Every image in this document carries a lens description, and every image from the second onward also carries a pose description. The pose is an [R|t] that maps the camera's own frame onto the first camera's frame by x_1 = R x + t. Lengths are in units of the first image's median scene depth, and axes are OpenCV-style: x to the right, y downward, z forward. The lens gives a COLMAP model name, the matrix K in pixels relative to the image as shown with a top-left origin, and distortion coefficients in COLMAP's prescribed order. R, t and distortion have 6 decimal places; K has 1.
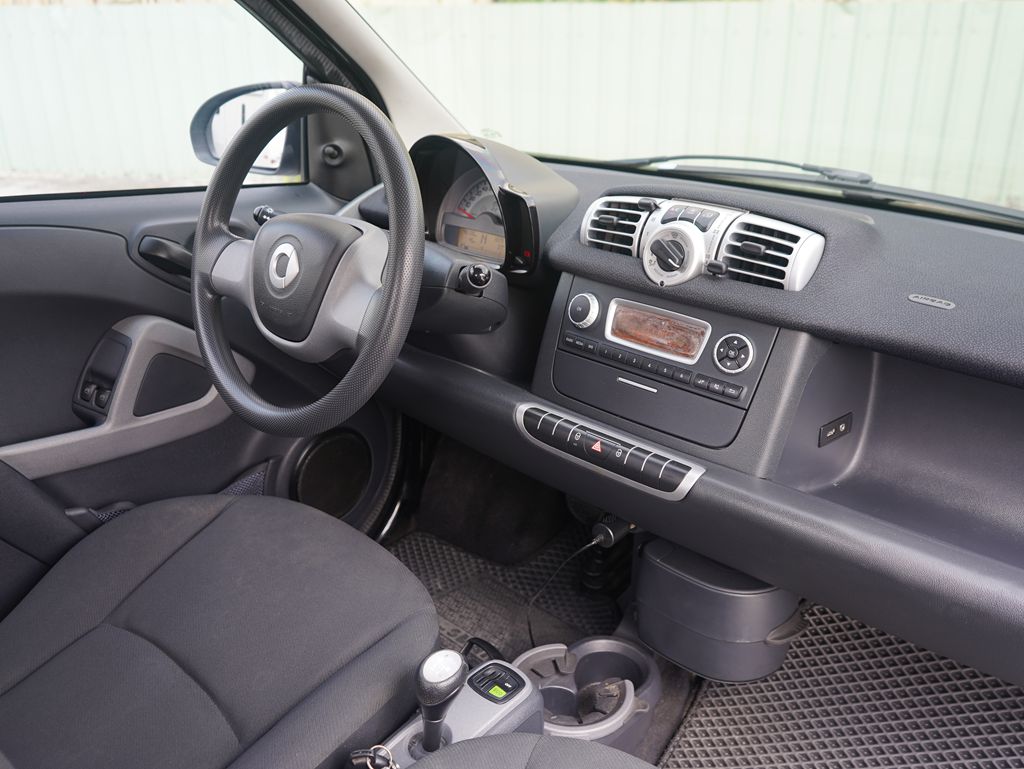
lens RADIAL K [[951.2, 0, 514.6], [0, 951.2, 384.1], [0, 0, 1]] dist [0.031635, 0.000000]
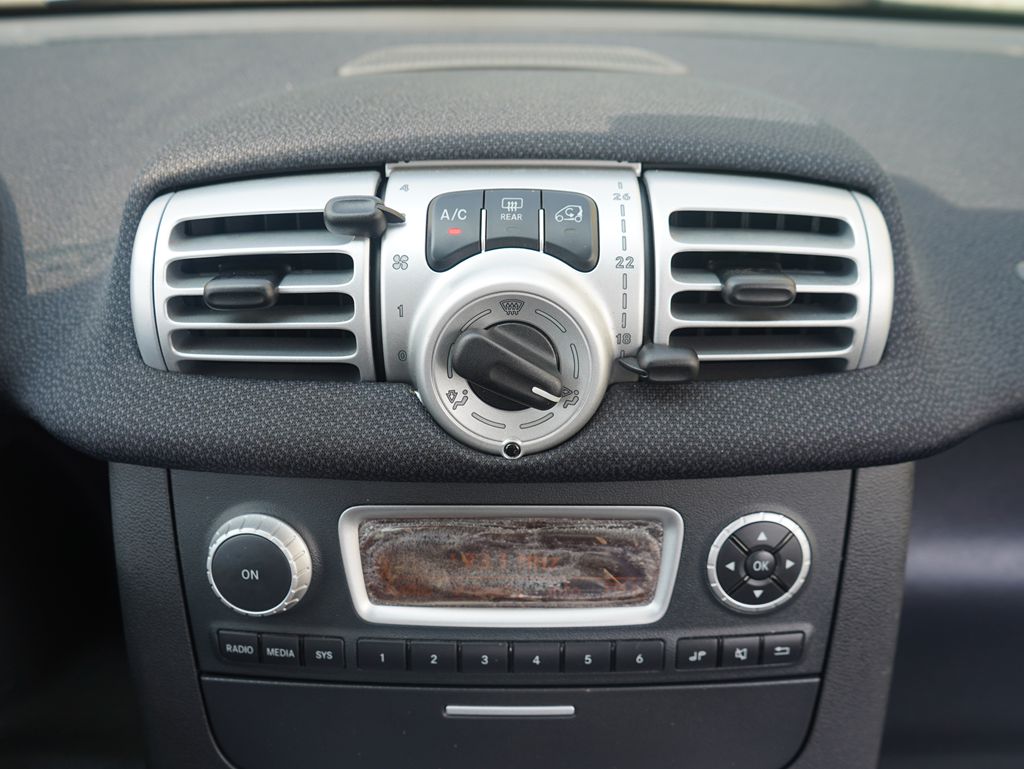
lens RADIAL K [[951.2, 0, 514.7], [0, 951.2, 380.8], [0, 0, 1]] dist [0.031635, 0.000000]
pose [[0.731443, -0.414577, 0.541403, -0.015662], [0.268156, 0.904867, 0.330617, -0.235583], [-0.626964, -0.096647, 0.773030, 0.736944]]
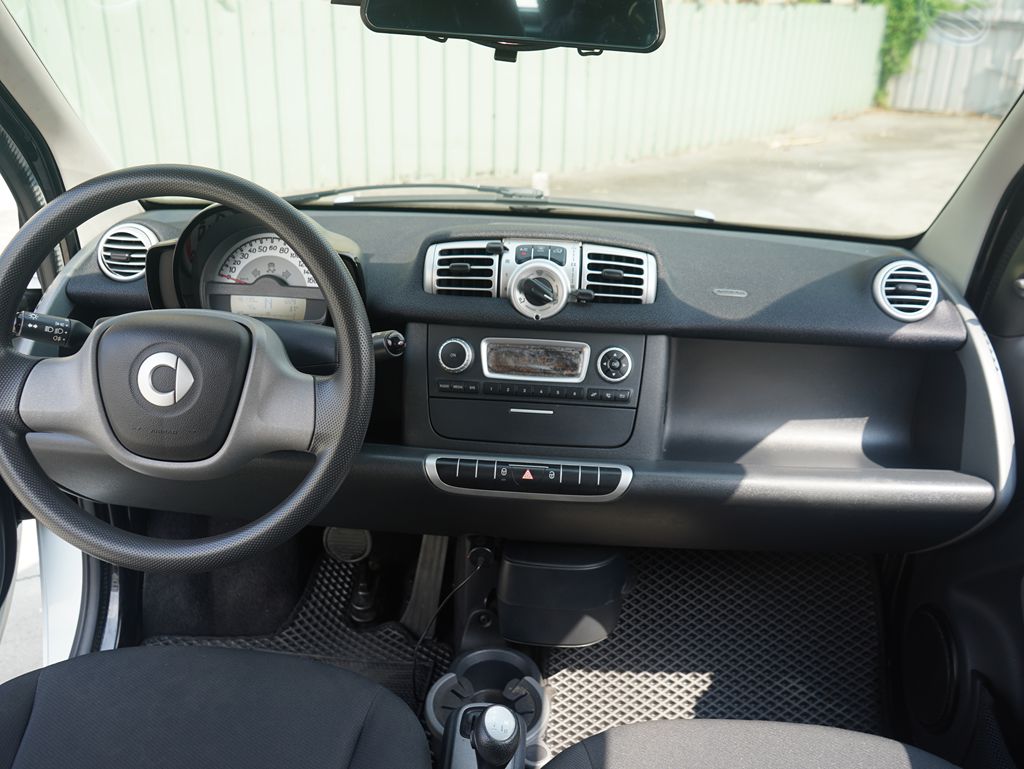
lens RADIAL K [[951.2, 0, 518.2], [0, 951.2, 386.1], [0, 0, 1]] dist [0.031635, 0.000000]
pose [[0.763640, -0.233507, 0.601937, -0.542771], [0.221524, 0.970473, 0.095439, -0.137242], [-0.606449, 0.060462, 0.792820, 0.139328]]
